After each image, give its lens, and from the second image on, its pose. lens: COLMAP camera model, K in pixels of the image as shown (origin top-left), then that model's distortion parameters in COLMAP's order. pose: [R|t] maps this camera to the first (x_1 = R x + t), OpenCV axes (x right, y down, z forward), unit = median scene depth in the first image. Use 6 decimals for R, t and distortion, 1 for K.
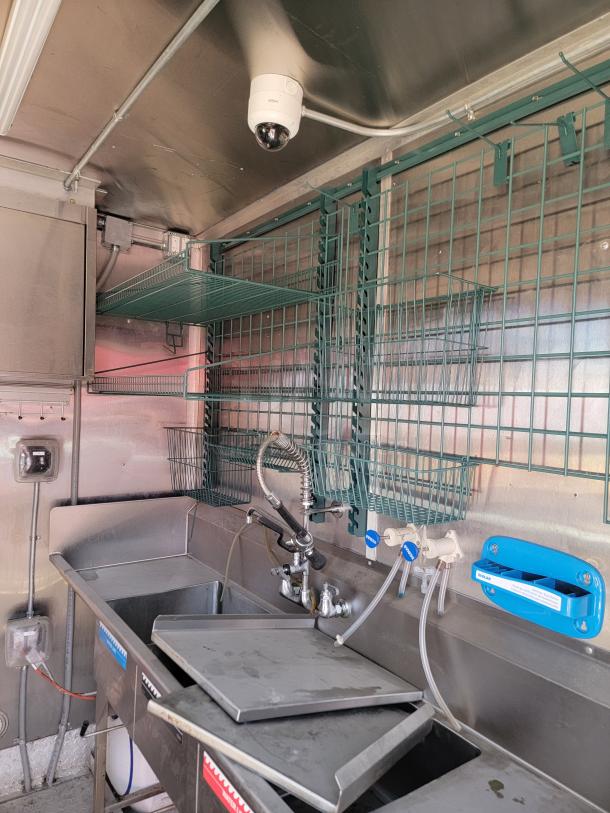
lens RADIAL K [[567.7, 0, 303.5], [0, 567.7, 402.9], [0, 0, 1]] dist [0.082466, -0.071950]
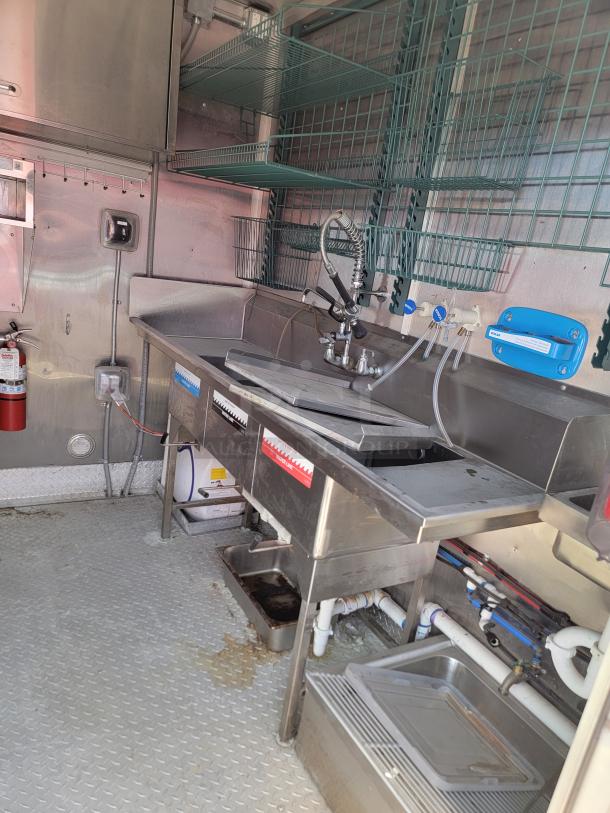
lens RADIAL K [[567.7, 0, 311.5], [0, 567.7, 423.5], [0, 0, 1]] dist [0.082466, -0.071950]
pose [[0.991378, 0.128274, -0.026760, -0.018743], [-0.116082, 0.954474, 0.274781, 0.140273], [0.060789, -0.269305, 0.961134, -0.206061]]
